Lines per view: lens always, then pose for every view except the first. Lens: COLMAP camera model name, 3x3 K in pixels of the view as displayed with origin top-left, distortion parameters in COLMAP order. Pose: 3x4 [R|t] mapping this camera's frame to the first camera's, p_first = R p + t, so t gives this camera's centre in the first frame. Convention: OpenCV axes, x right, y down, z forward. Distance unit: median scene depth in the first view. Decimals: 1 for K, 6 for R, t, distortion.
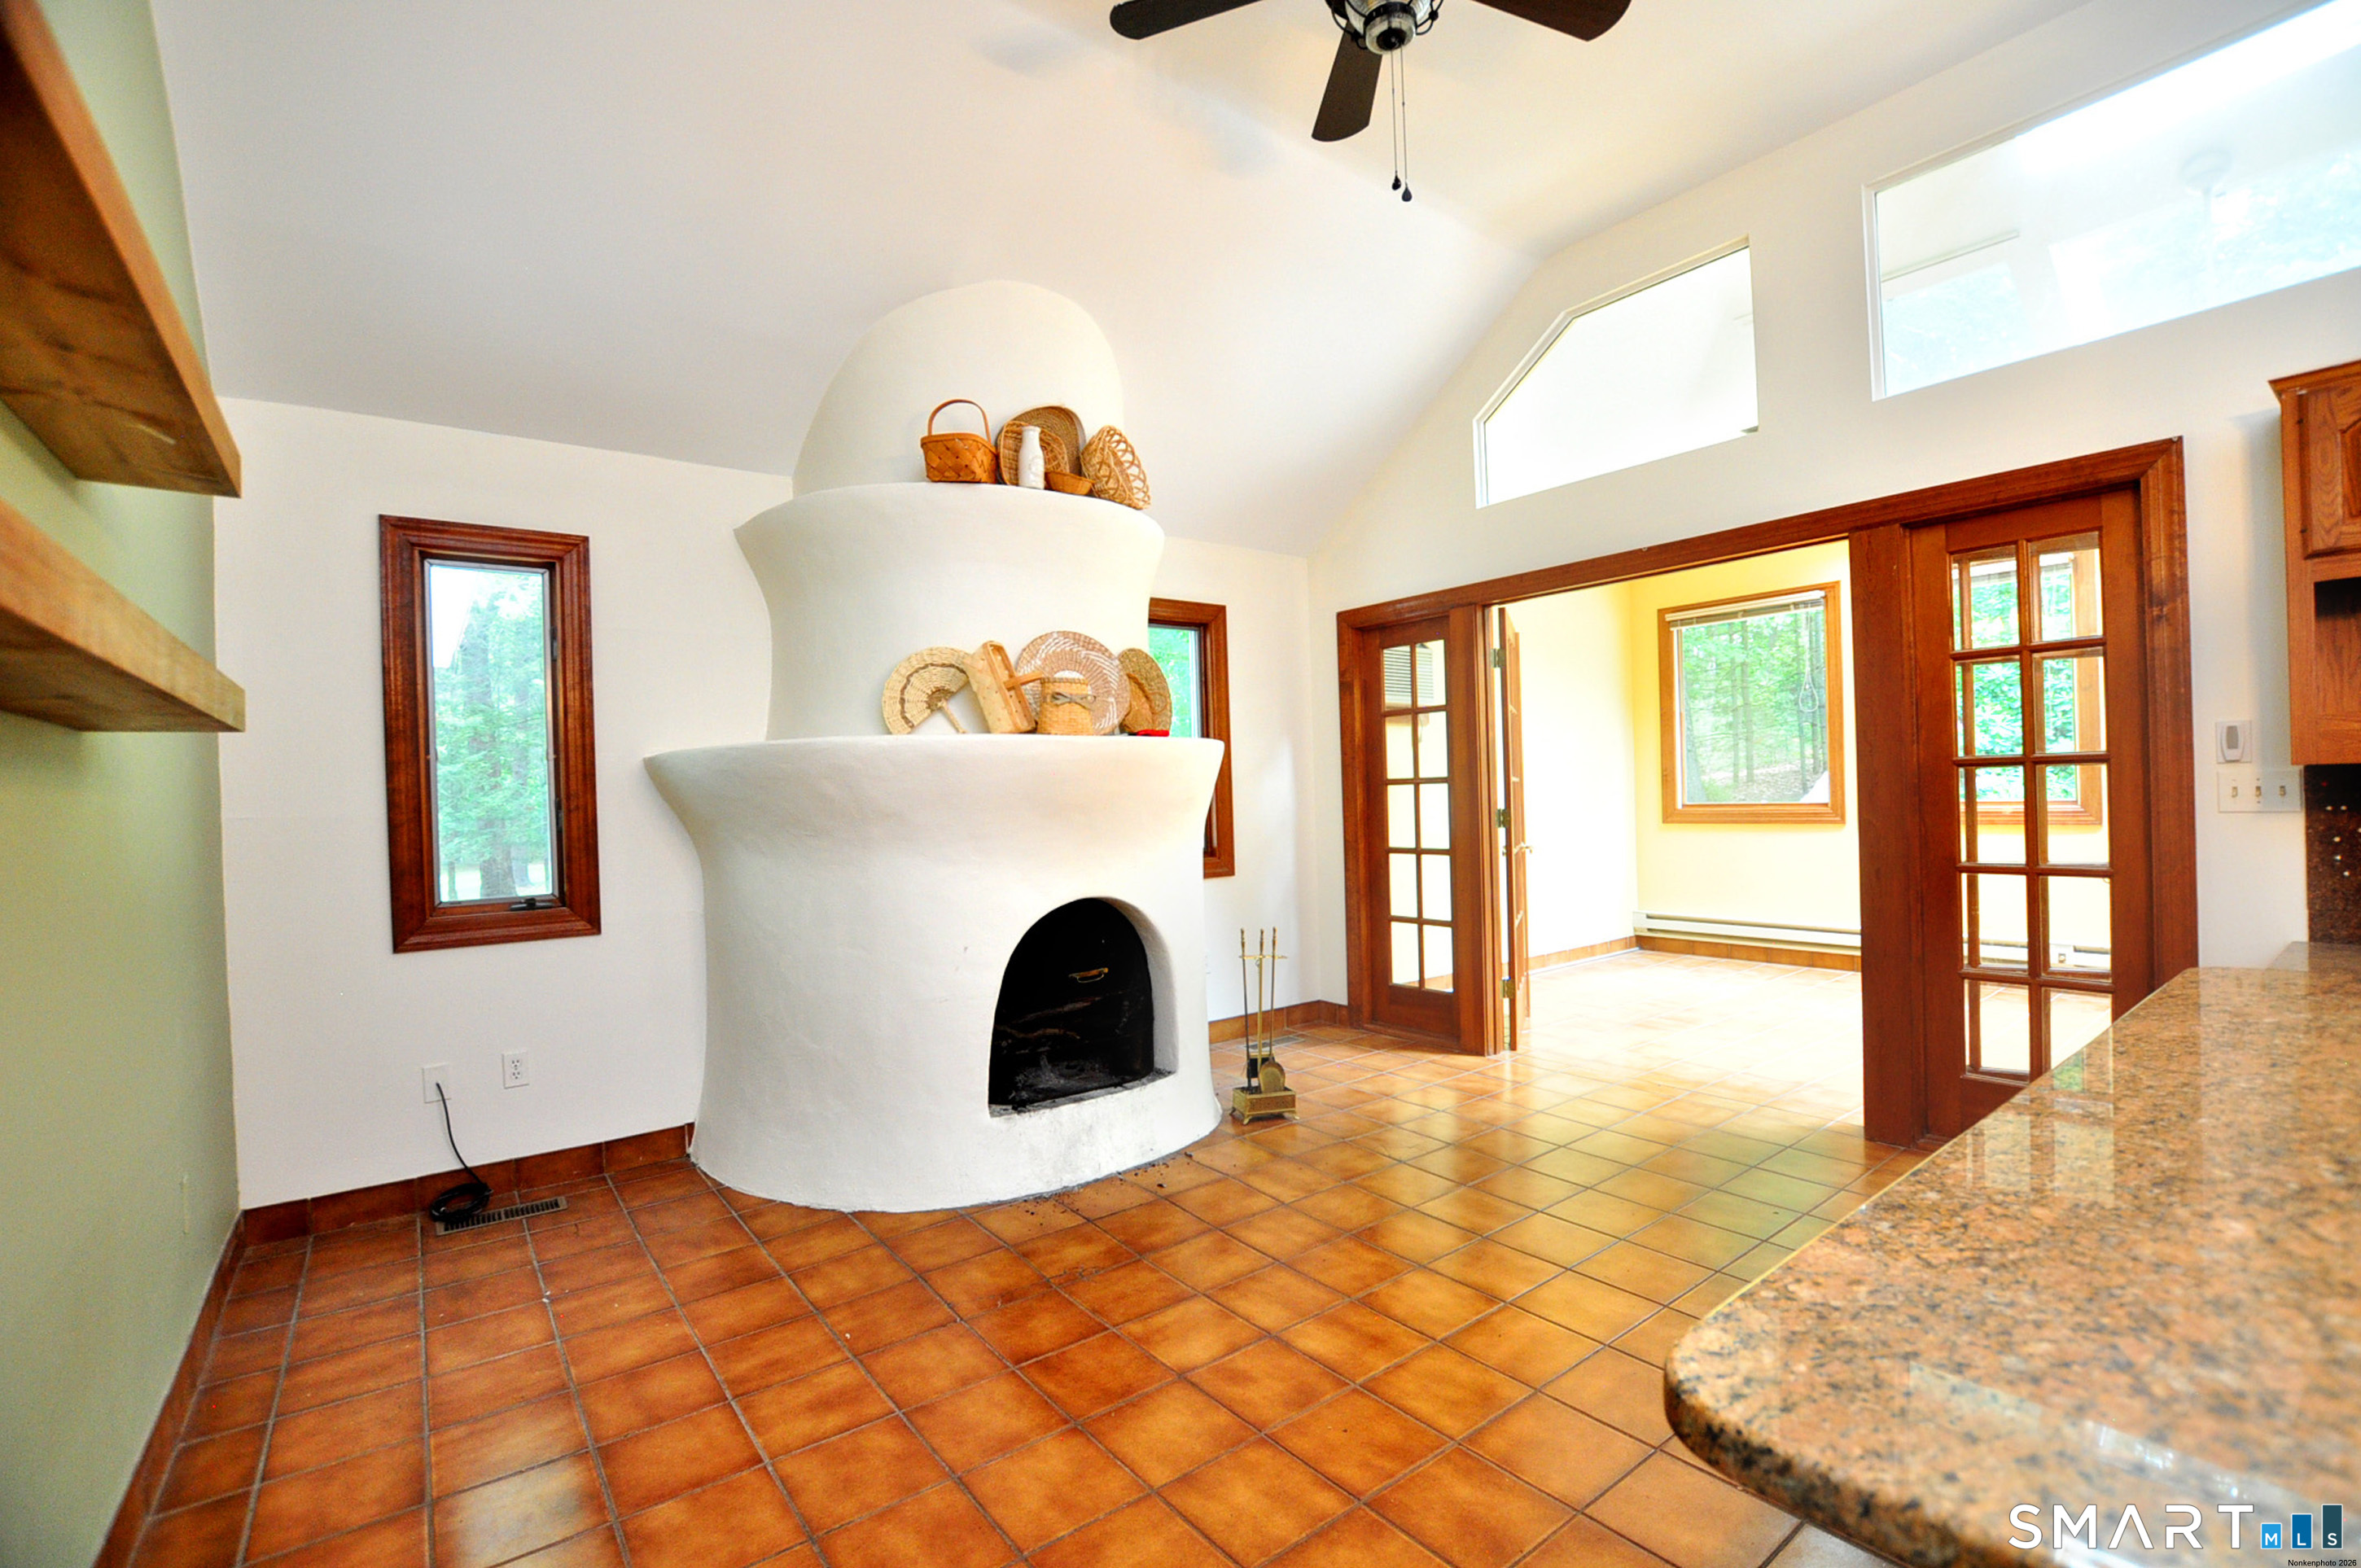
lens RADIAL K [[1064.7, 0, 1168.5], [0, 1064.7, 801.1], [0, 0, 1]] dist [-0.029692, 0.000195]
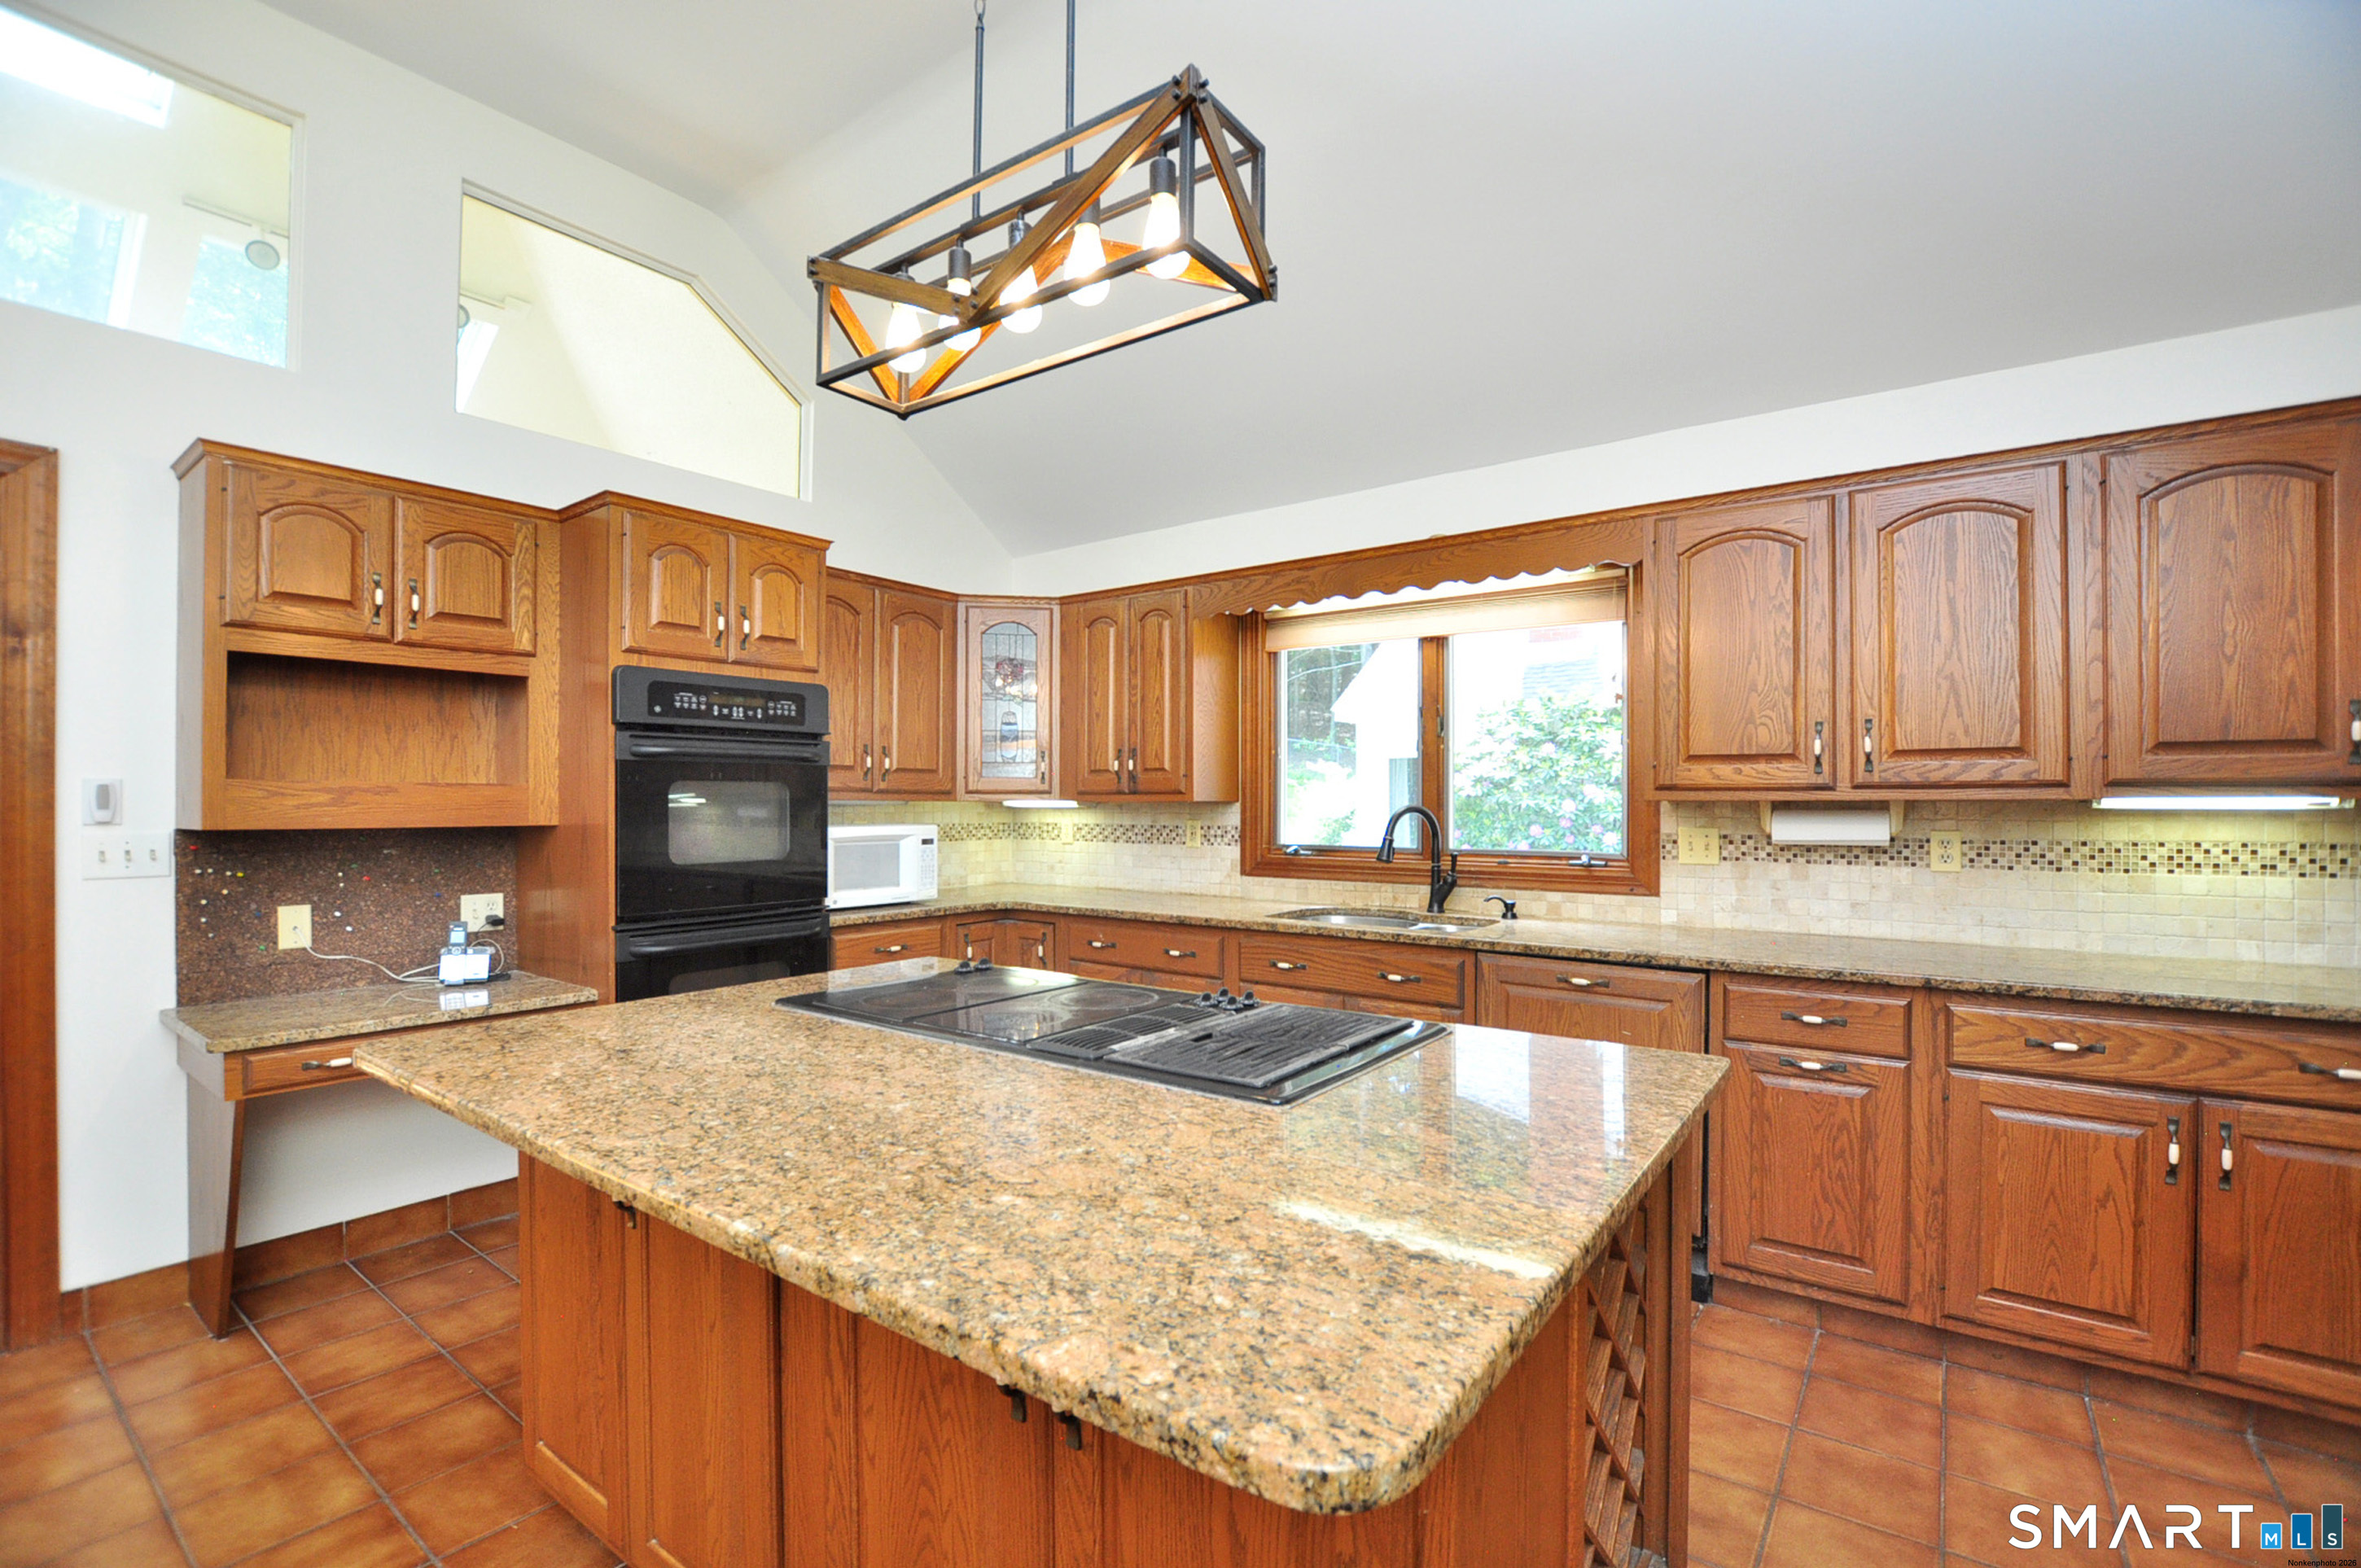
lens RADIAL K [[1036.6, 0, 1181.8], [0, 1036.6, 803.6], [0, 0, 1]] dist [-0.015323, 0.000205]
pose [[-0.315520, 0.028832, 0.948481, -0.388573], [0.001611, 0.999553, -0.029849, -0.084039], [-0.948917, -0.007890, -0.315426, 1.172905]]
